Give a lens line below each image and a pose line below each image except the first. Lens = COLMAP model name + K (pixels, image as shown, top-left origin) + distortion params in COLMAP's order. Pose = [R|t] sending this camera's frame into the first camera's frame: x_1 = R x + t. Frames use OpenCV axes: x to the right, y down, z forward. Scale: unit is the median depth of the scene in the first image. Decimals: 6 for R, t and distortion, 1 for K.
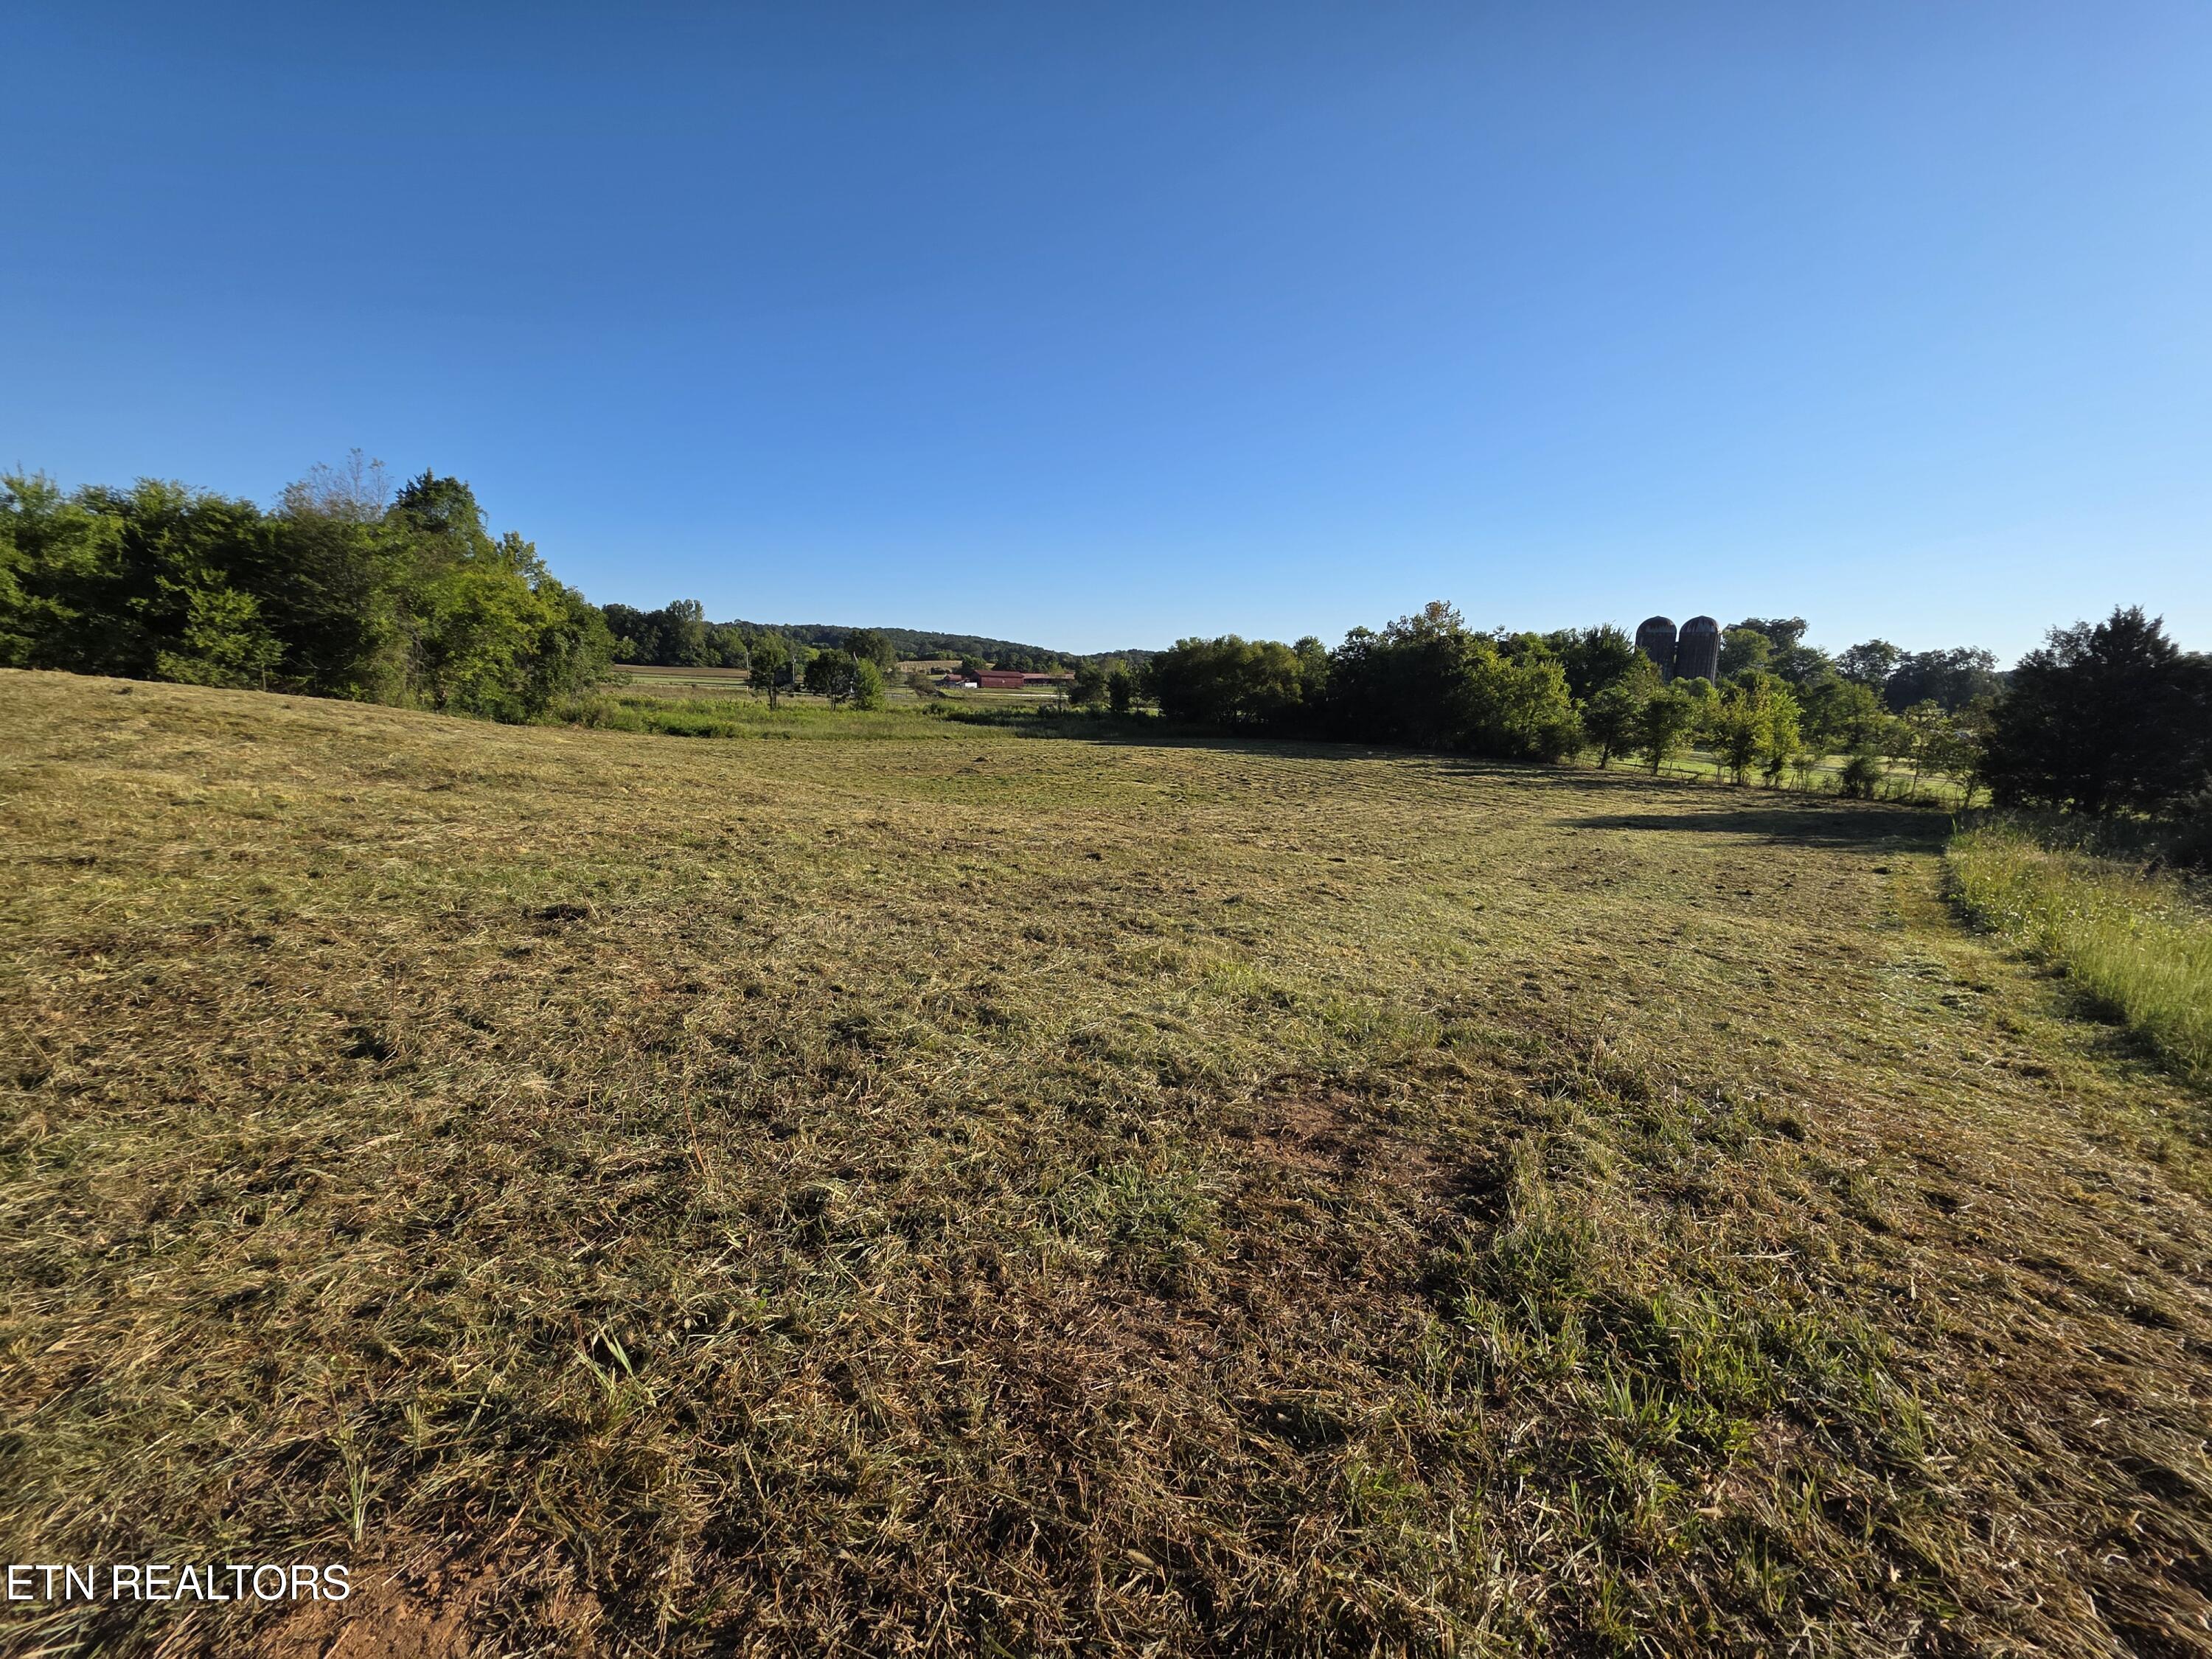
lens RADIAL K [[882.4, 0, 1112.2], [0, 882.4, 832.4], [0, 0, 1]] dist [0.003504, -0.000476]
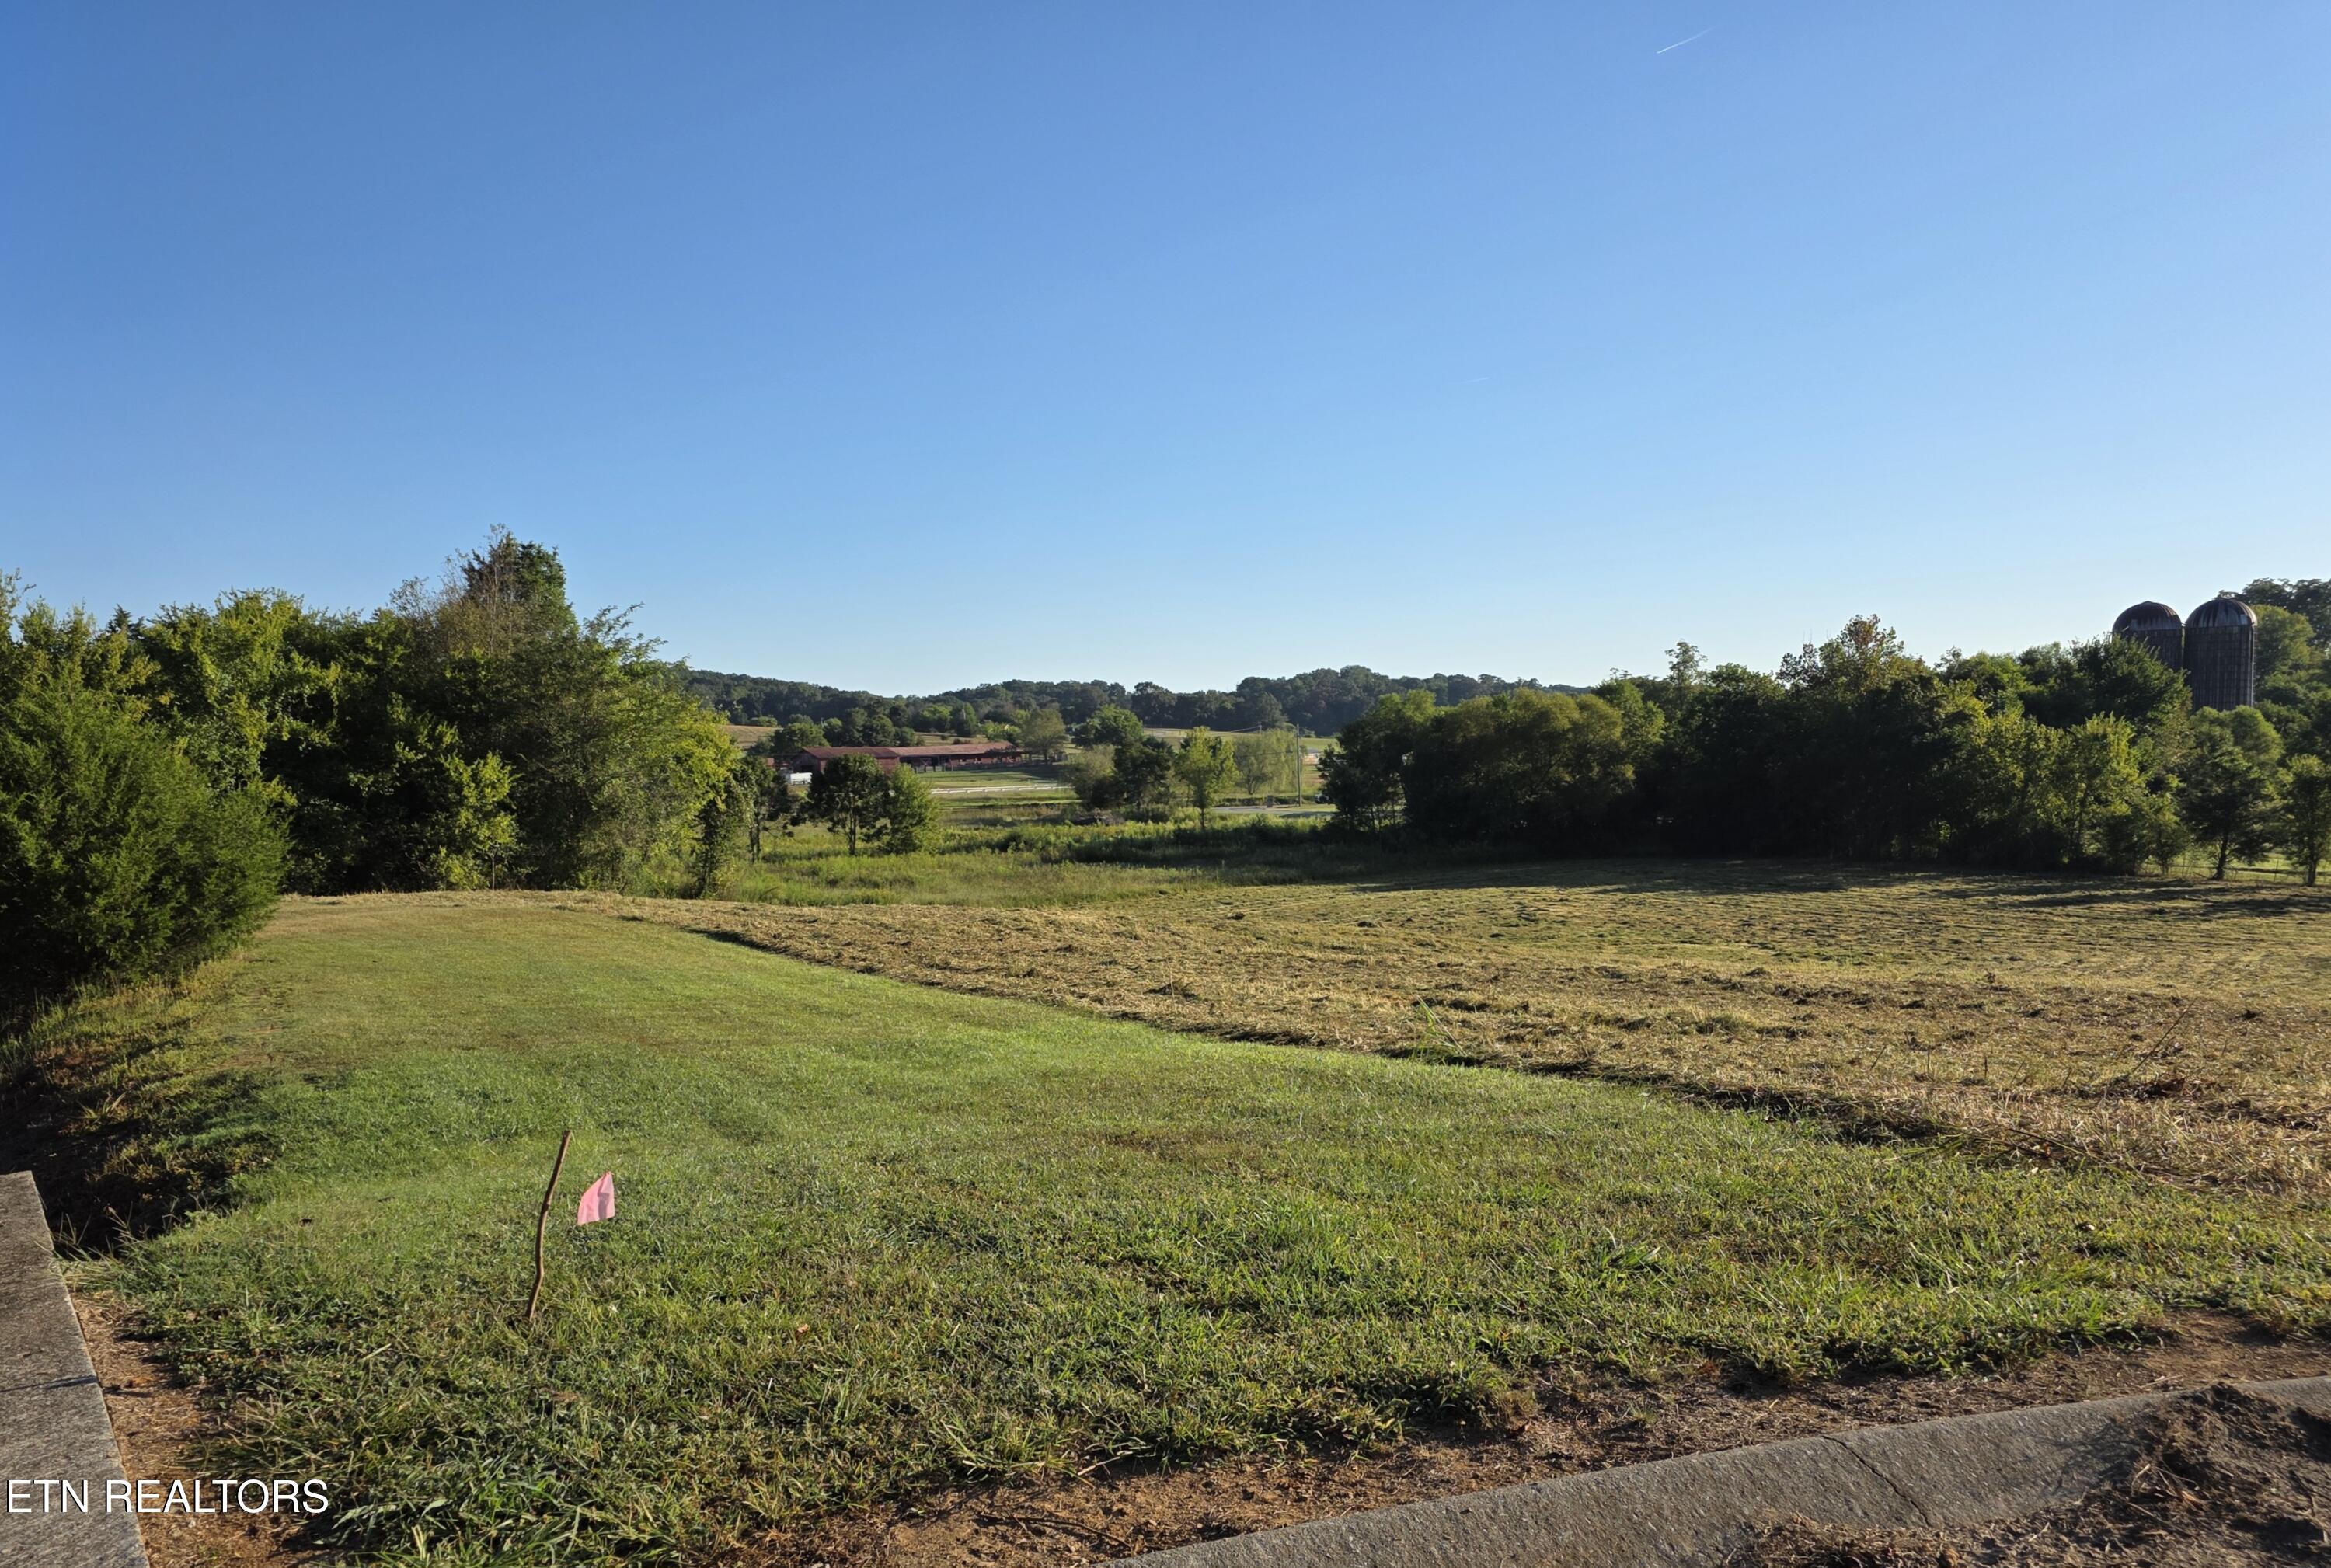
lens RADIAL K [[1822.5, 0, 1105.3], [0, 1822.5, 964.8], [0, 0, 1]] dist [0.043855, -0.024665]
pose [[0.994442, -0.064932, 0.082880, -0.384656], [0.068704, 0.996688, -0.043507, -0.005624], [-0.079781, 0.048959, 0.995609, -0.293906]]
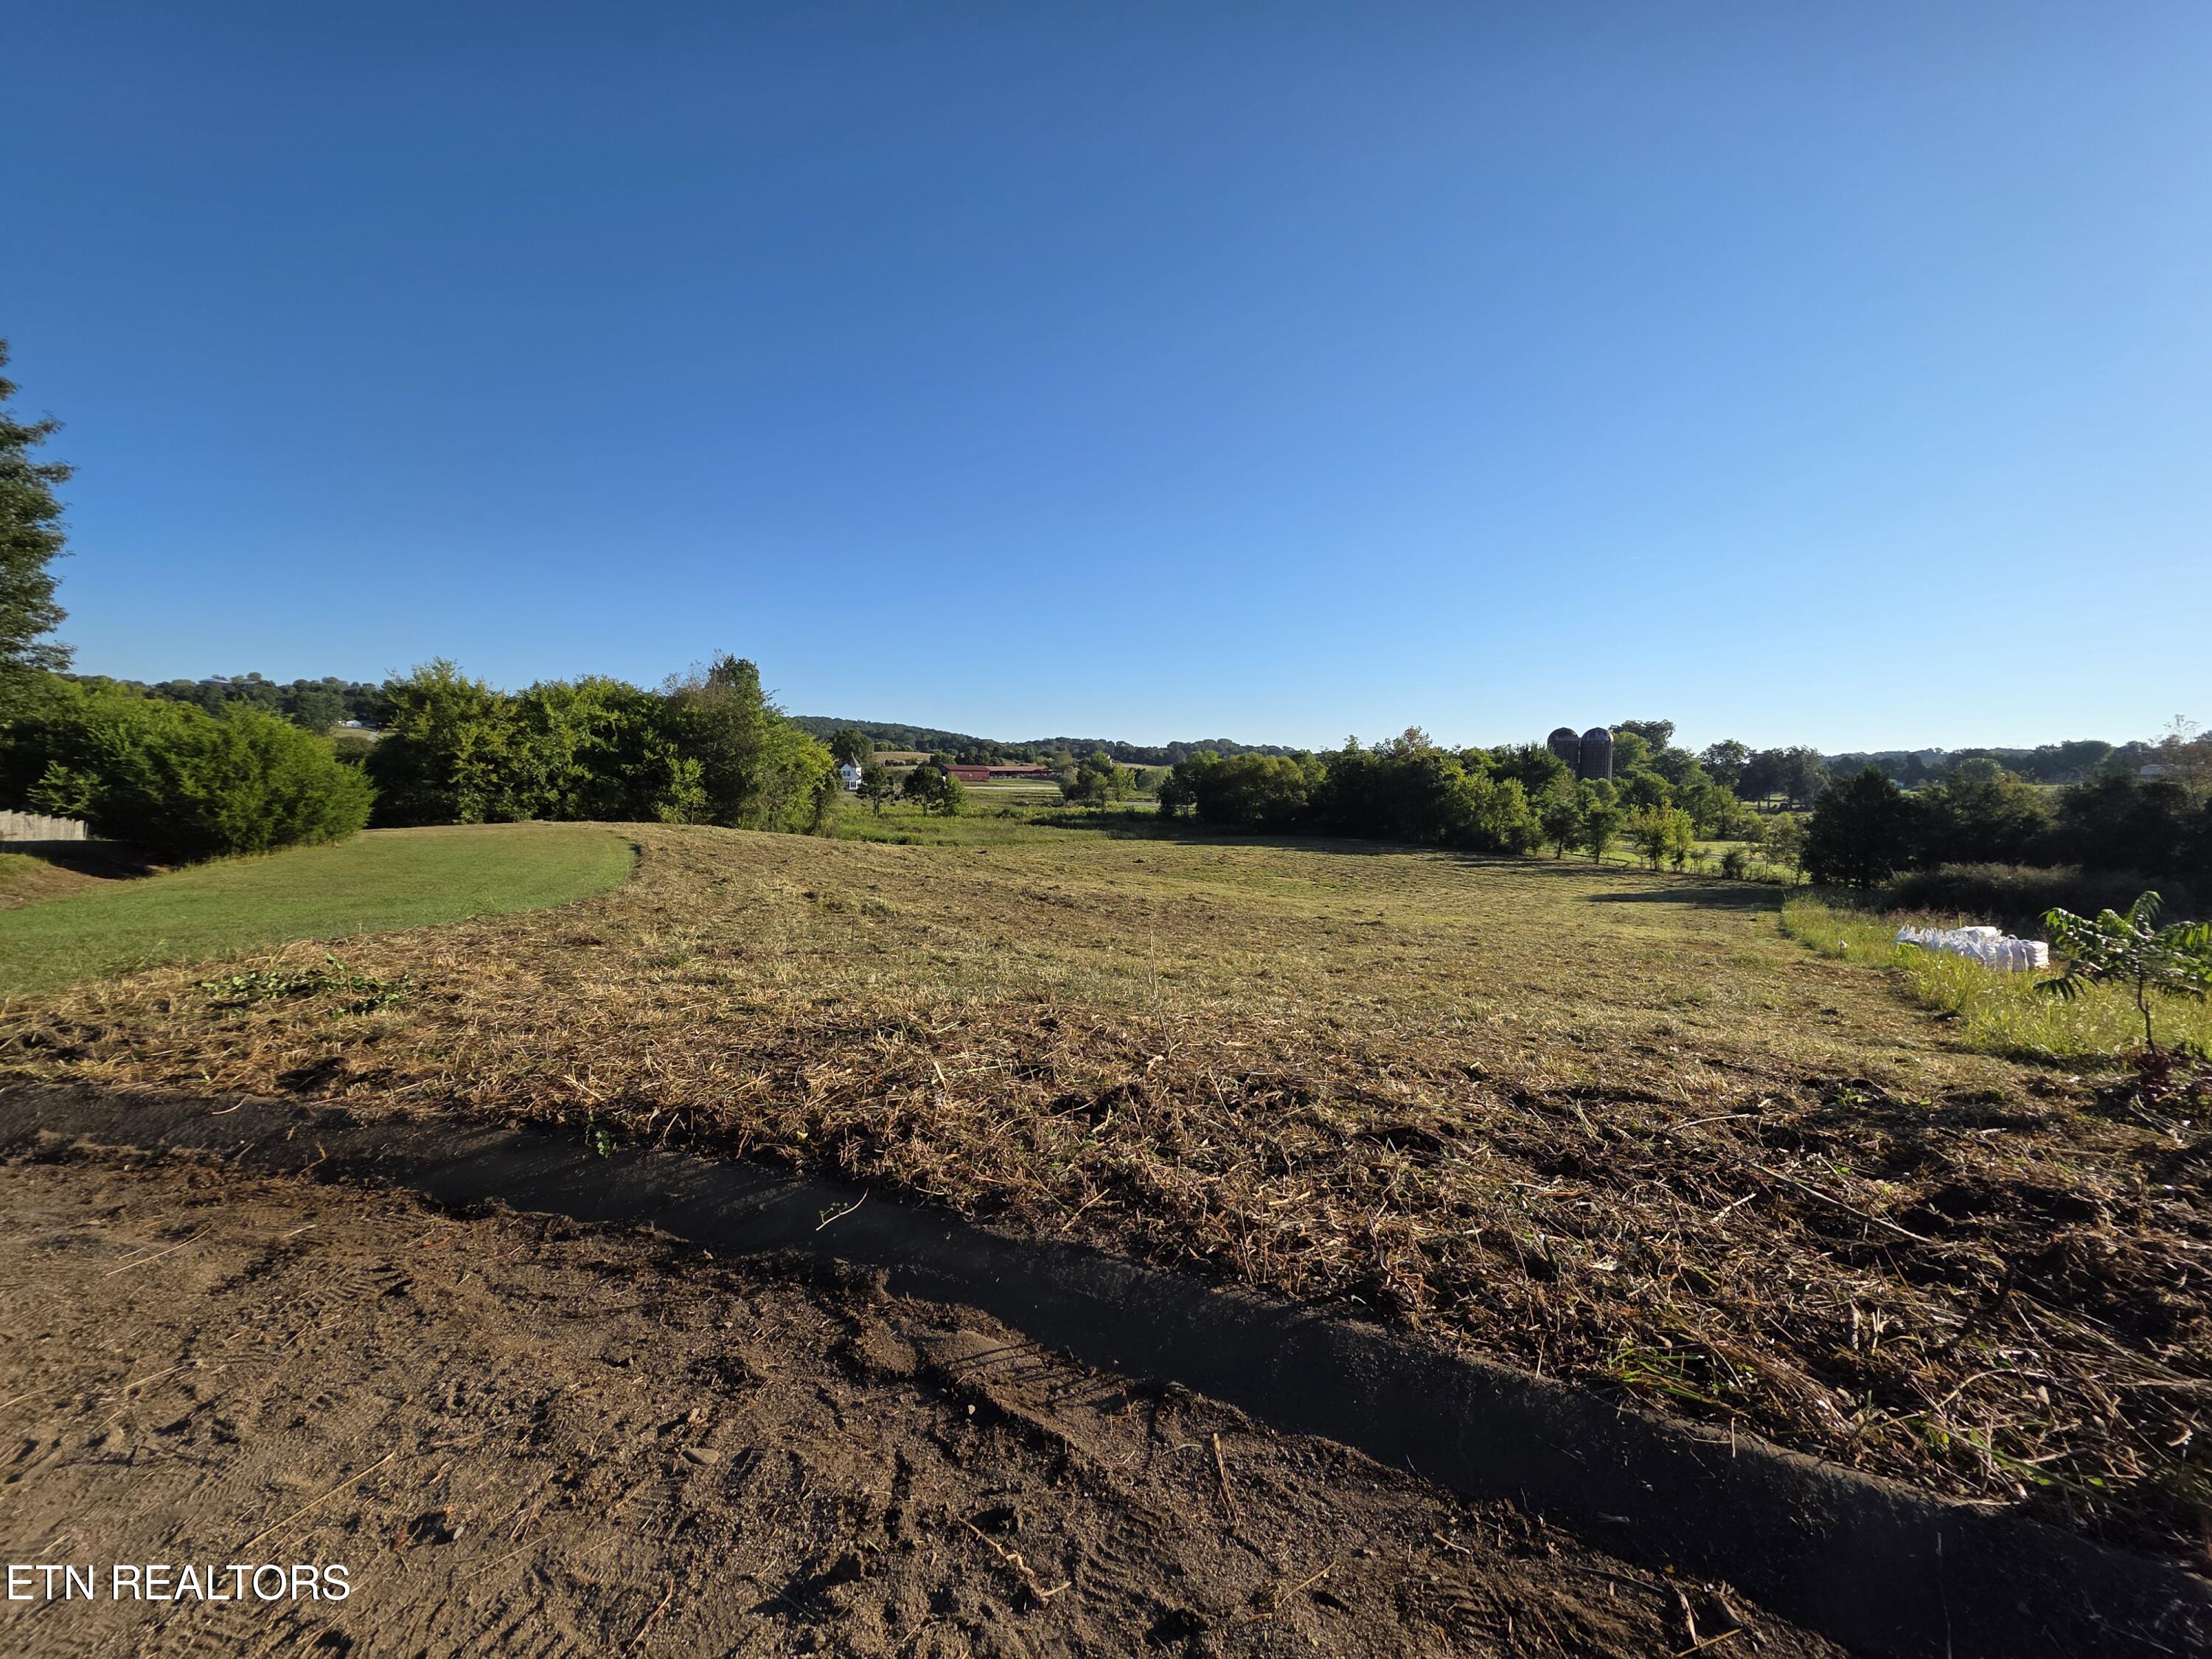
lens RADIAL K [[882.4, 0, 1118.9], [0, 882.4, 827.8], [0, 0, 1]] dist [0.003504, -0.000476]
pose [[0.994821, -0.012825, 0.100827, -0.265953], [0.022758, 0.994927, -0.097996, -0.000593], [-0.099059, 0.099783, 0.990066, -0.302098]]
